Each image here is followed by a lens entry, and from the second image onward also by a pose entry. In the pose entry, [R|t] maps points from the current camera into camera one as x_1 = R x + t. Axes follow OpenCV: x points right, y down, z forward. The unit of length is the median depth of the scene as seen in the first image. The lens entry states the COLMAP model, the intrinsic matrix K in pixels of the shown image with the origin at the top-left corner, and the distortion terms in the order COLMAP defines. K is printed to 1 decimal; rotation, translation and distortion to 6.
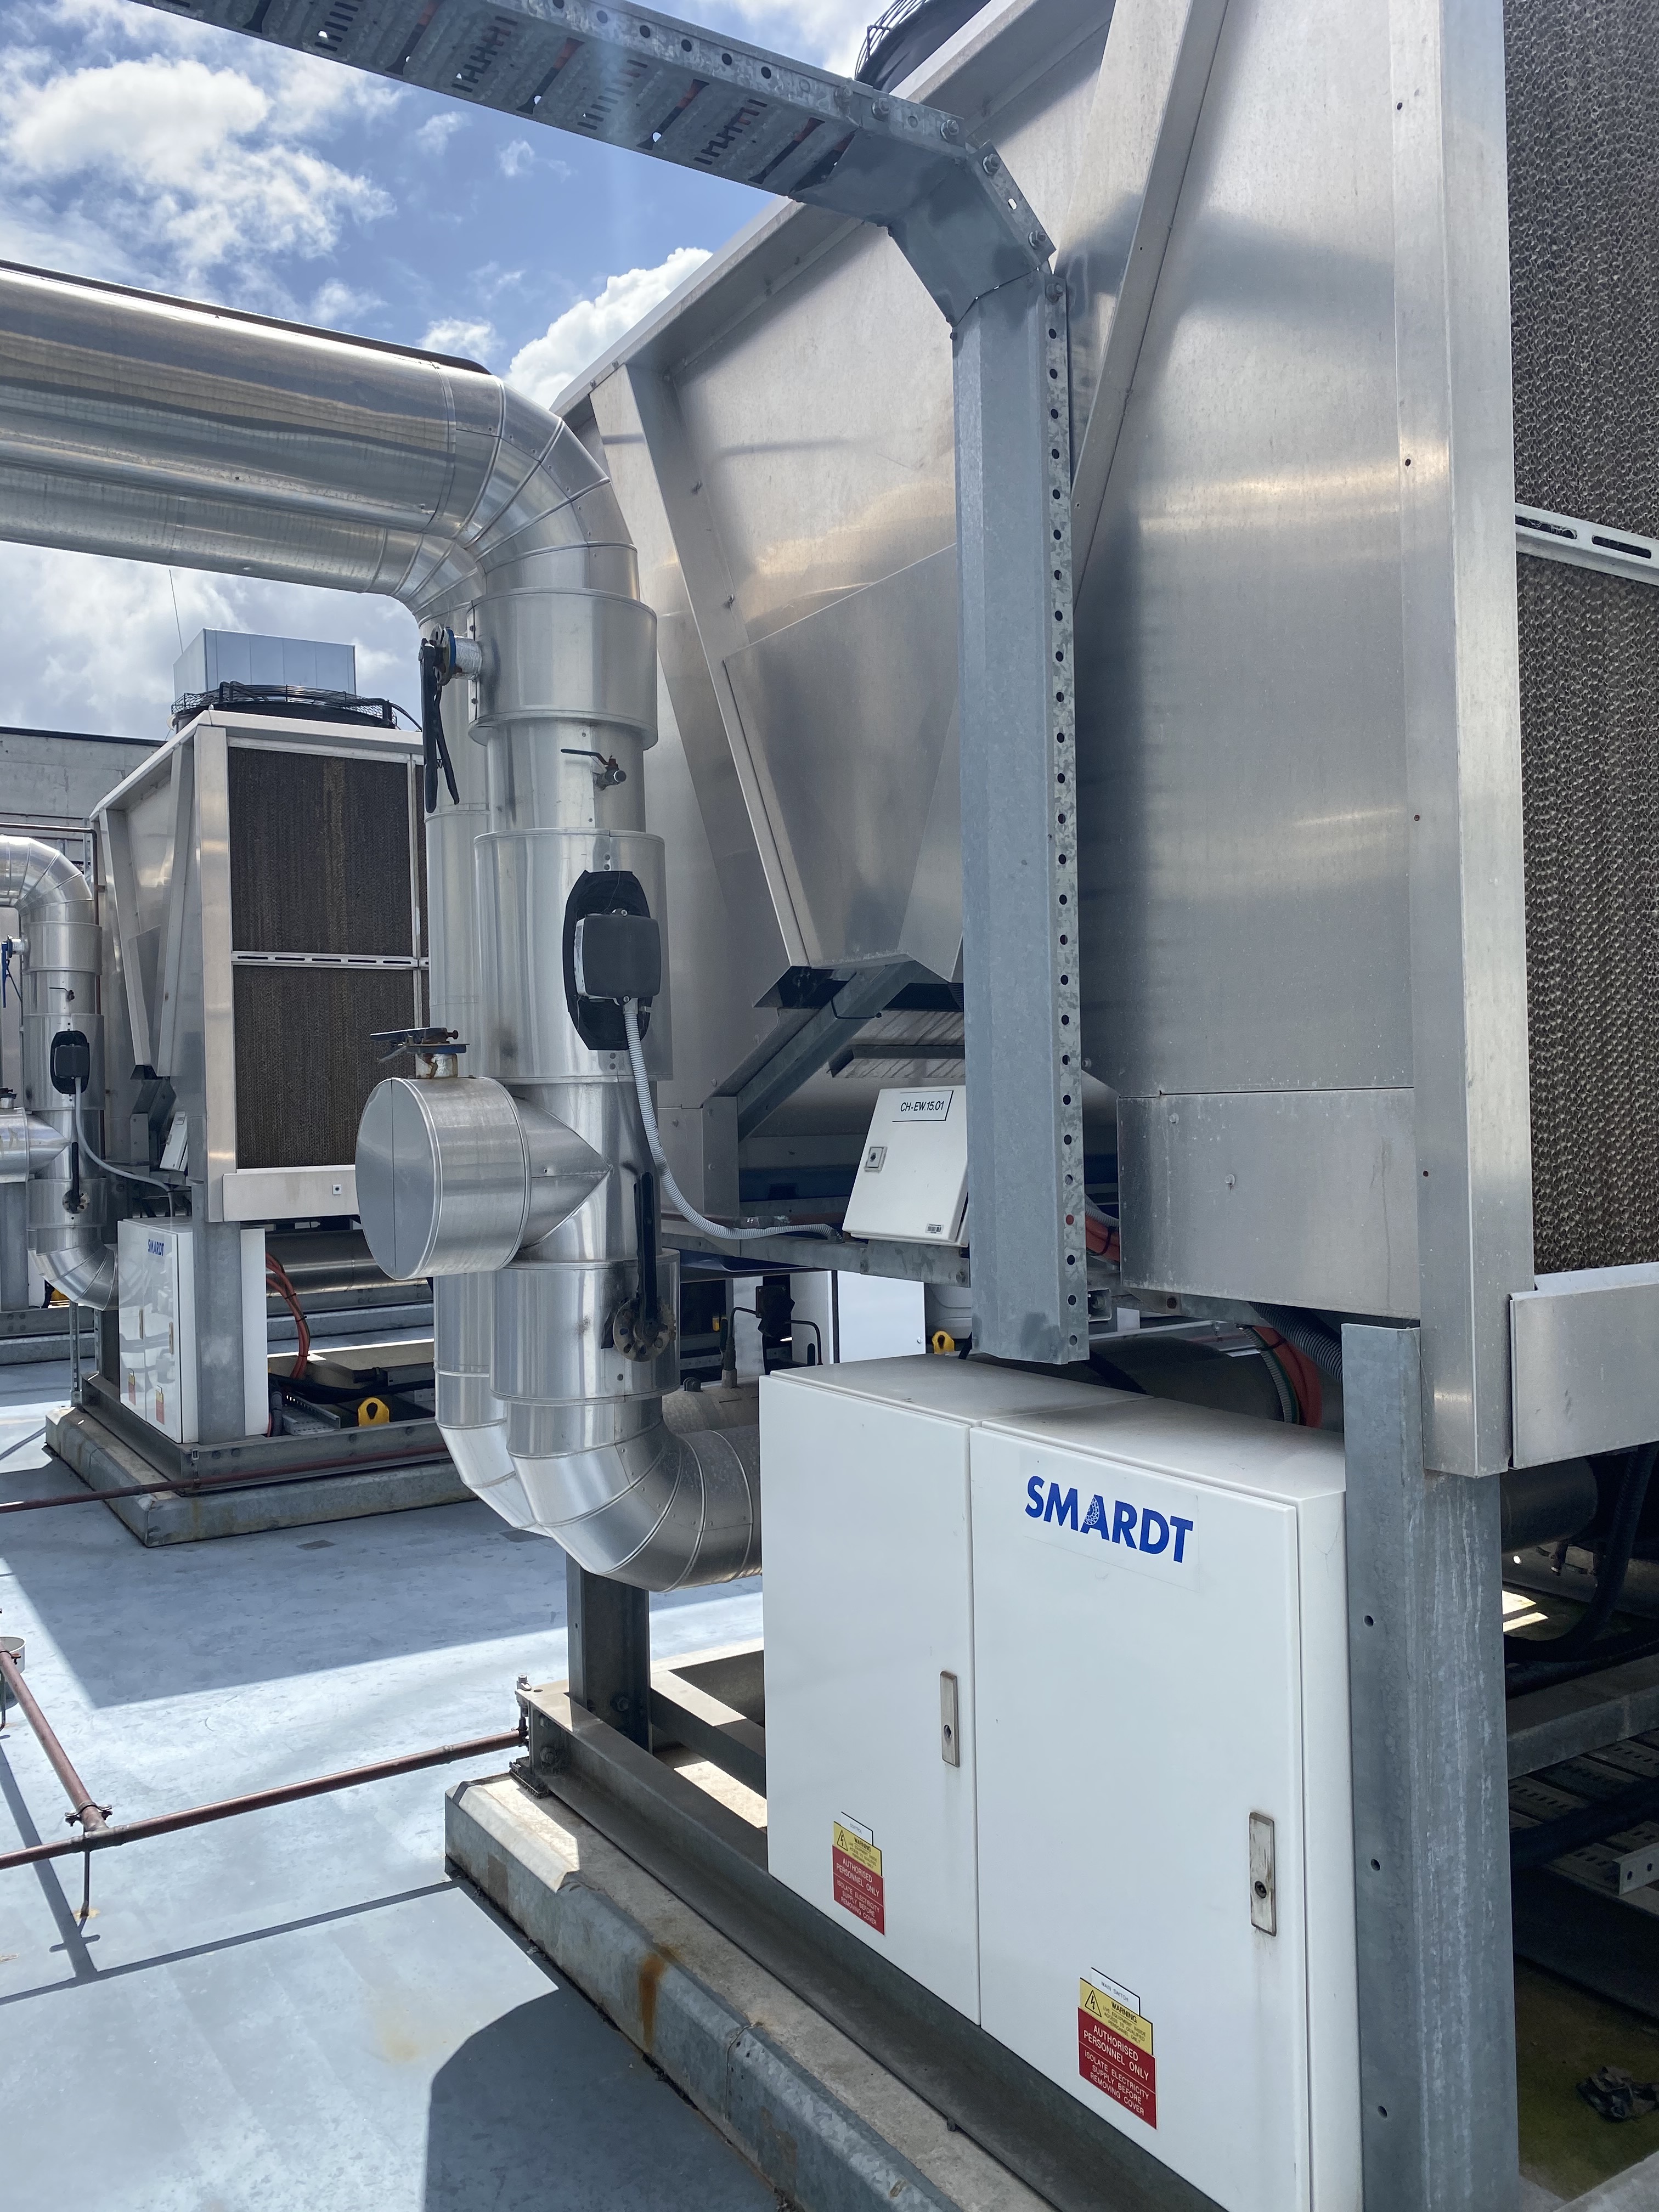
lens RADIAL K [[1714.2, 0, 829.5], [0, 1714.2, 1106.0], [0, 0, 1]] dist [0.004922, 0.000382]
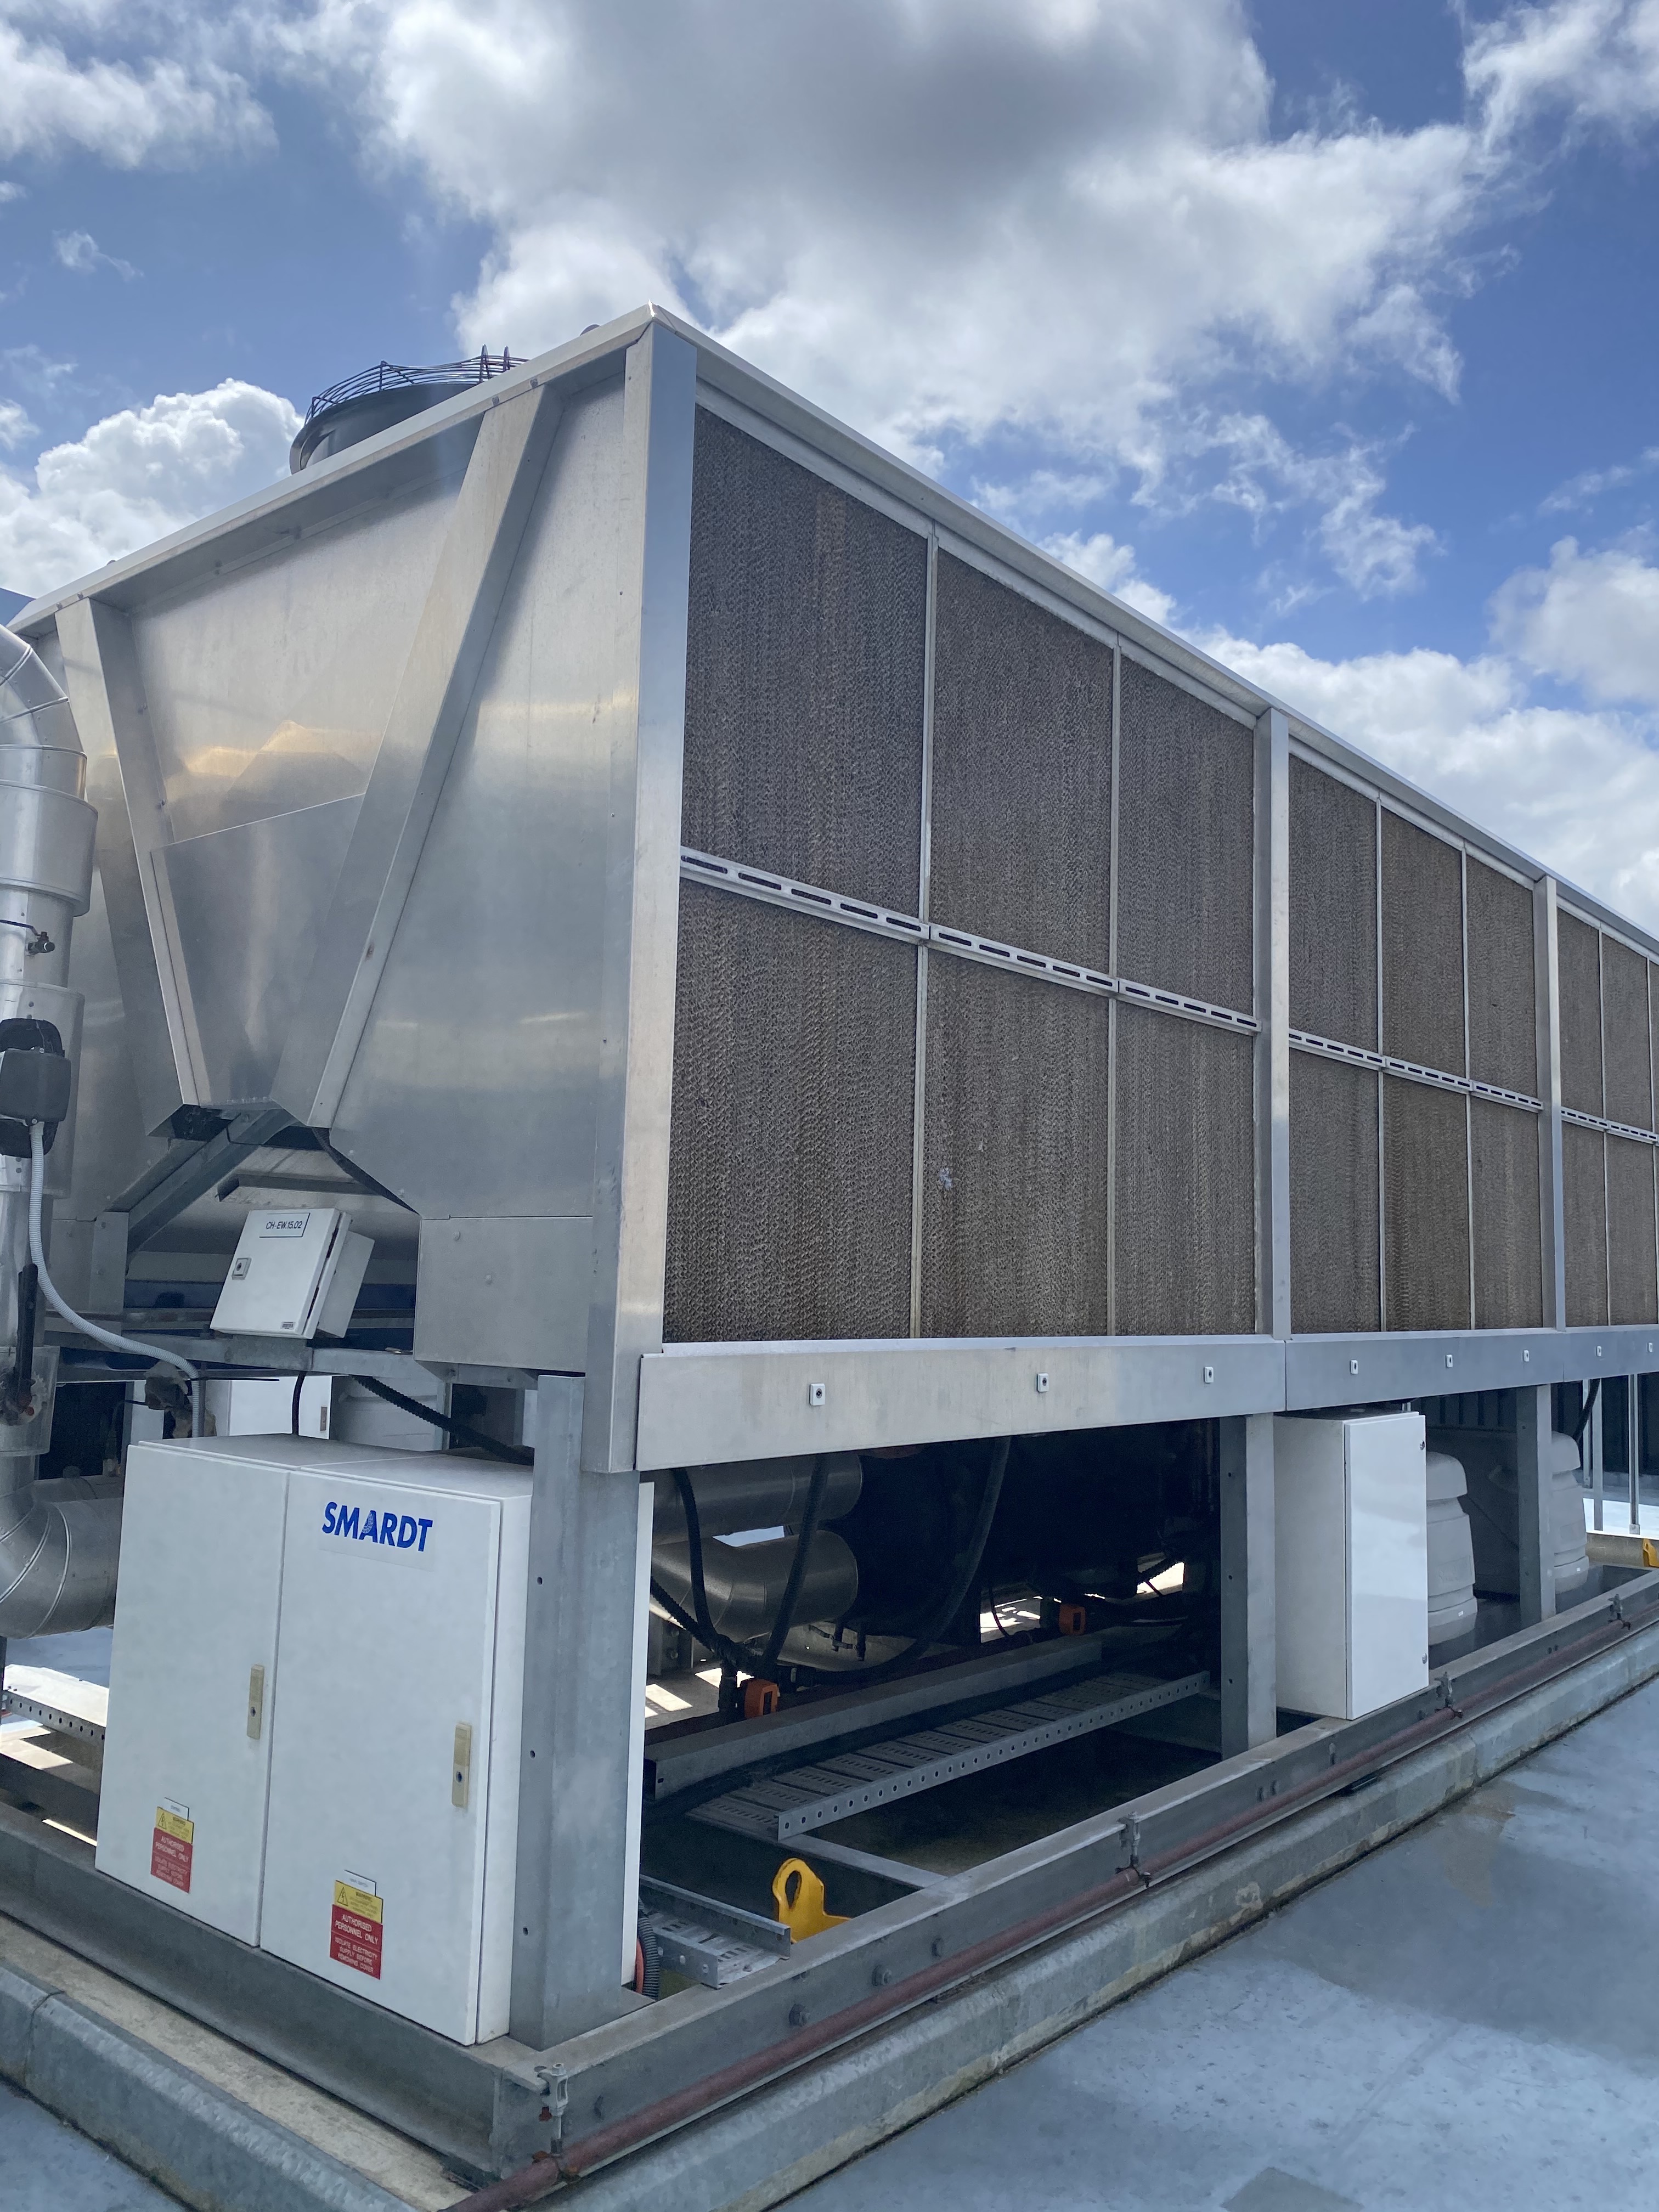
lens RADIAL K [[1697.9, 0, 837.2], [0, 1697.9, 1036.8], [0, 0, 1]] dist [-0.043265, 0.001051]
pose [[0.945028, 0.081814, 0.316590, 0.041953], [-0.040199, 0.989917, -0.135822, 0.018279], [-0.324510, 0.115629, 0.938788, -0.351512]]
